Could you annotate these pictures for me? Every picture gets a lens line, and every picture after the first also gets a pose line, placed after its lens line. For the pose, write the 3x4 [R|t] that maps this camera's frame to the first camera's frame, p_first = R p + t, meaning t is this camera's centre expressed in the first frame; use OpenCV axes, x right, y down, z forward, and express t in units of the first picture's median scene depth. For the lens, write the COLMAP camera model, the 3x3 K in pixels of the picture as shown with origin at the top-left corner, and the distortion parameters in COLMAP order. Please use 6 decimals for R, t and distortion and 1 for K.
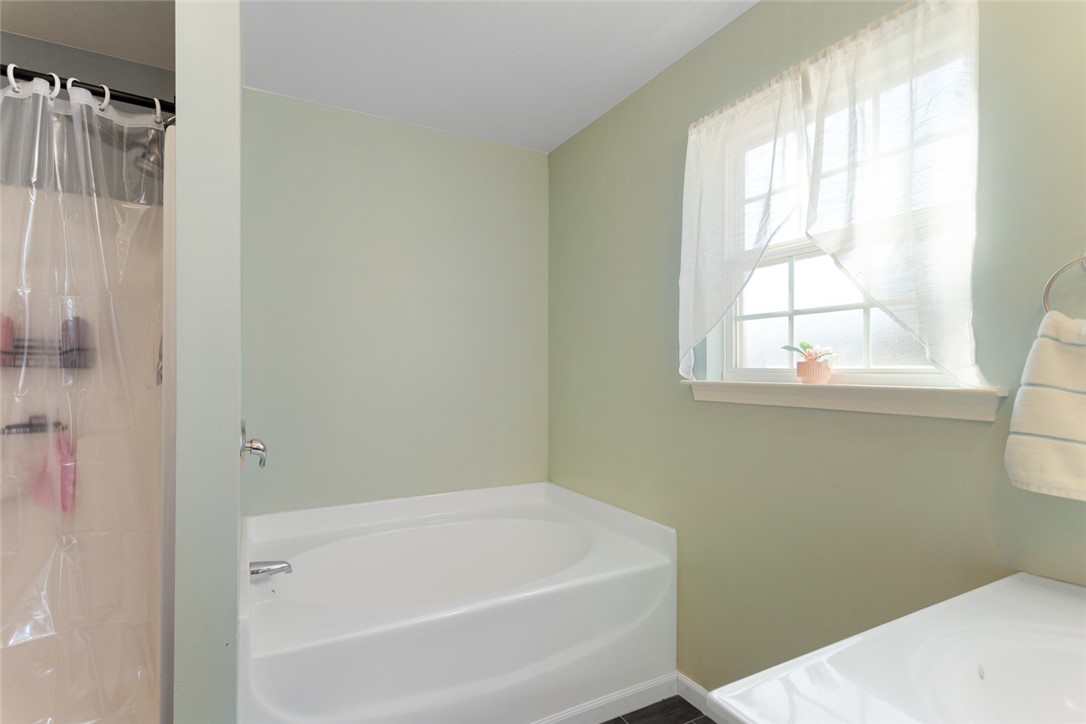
lens RADIAL K [[534.9, 0, 543.0], [0, 534.9, 362.0], [0, 0, 1]] dist [0.002988, 0.000381]
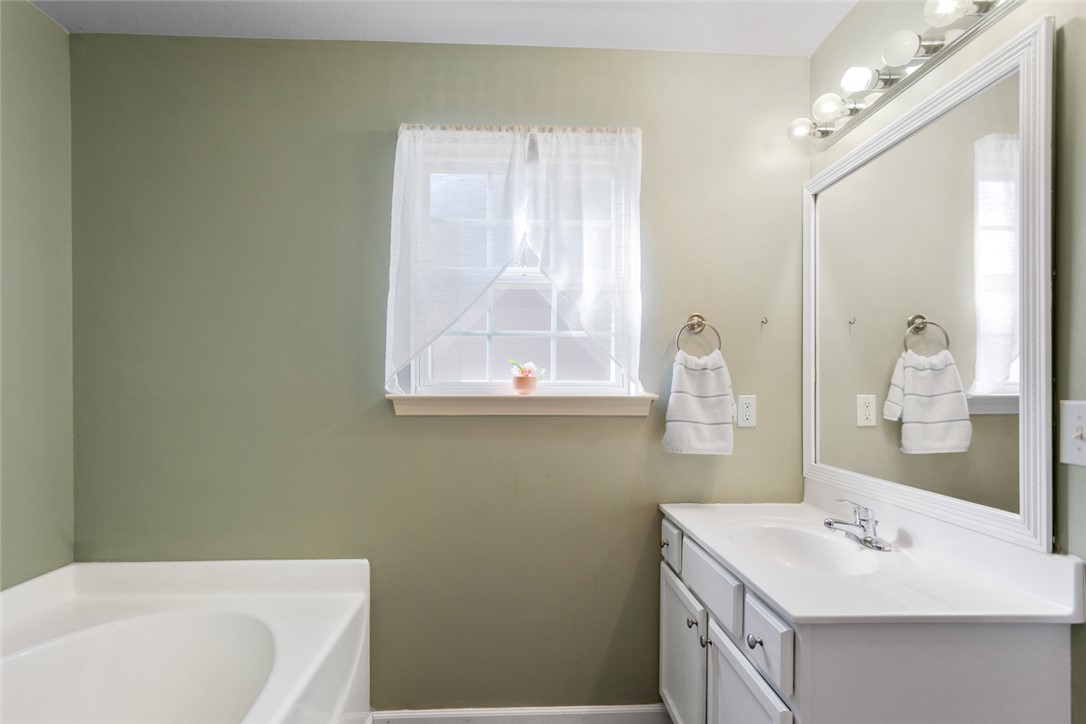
lens RADIAL K [[527.5, 0, 541.0], [0, 527.5, 381.2], [0, 0, 1]] dist [-0.001184, -0.000526]
pose [[0.439964, 0.001857, 0.898013, -0.565212], [-0.013300, 0.999902, 0.004449, 0.003666], [-0.897917, -0.013901, 0.439945, 0.458881]]
